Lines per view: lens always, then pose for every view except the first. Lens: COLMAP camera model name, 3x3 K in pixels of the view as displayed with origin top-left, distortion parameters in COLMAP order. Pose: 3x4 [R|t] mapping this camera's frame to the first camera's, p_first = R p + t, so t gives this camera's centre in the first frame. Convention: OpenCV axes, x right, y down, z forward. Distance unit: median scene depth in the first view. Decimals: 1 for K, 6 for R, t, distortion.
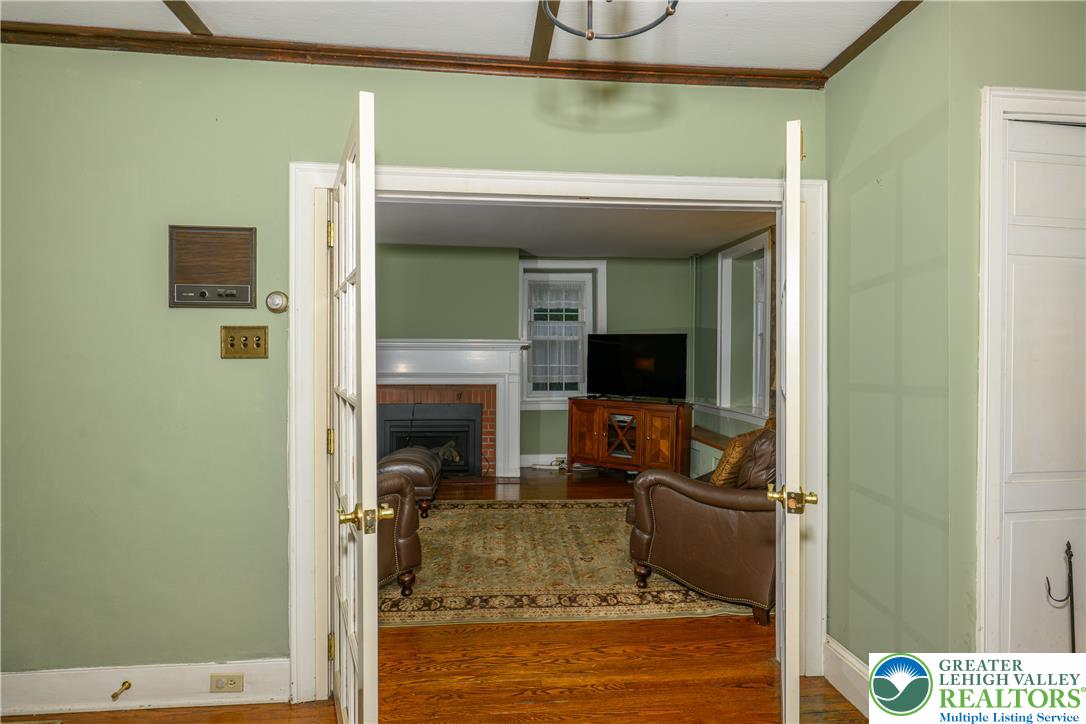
lens RADIAL K [[591.1, 0, 540.1], [0, 591.1, 359.5], [0, 0, 1]] dist [0.001444, 0.000609]
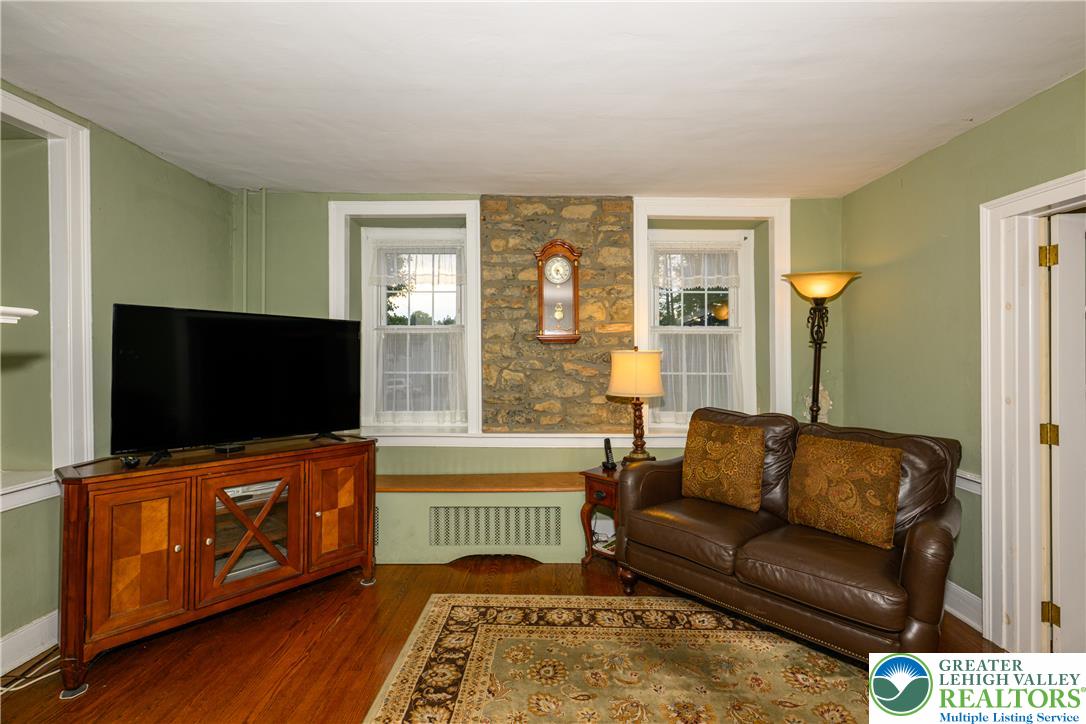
lens RADIAL K [[483.1, 0, 548.2], [0, 483.1, 355.2], [0, 0, 1]] dist [-0.002669, 0.000734]
pose [[0.109453, -0.002405, 0.993989, -0.212586], [0.006015, 0.999980, 0.001757, -0.007843], [-0.993974, 0.005787, 0.109465, 0.709691]]
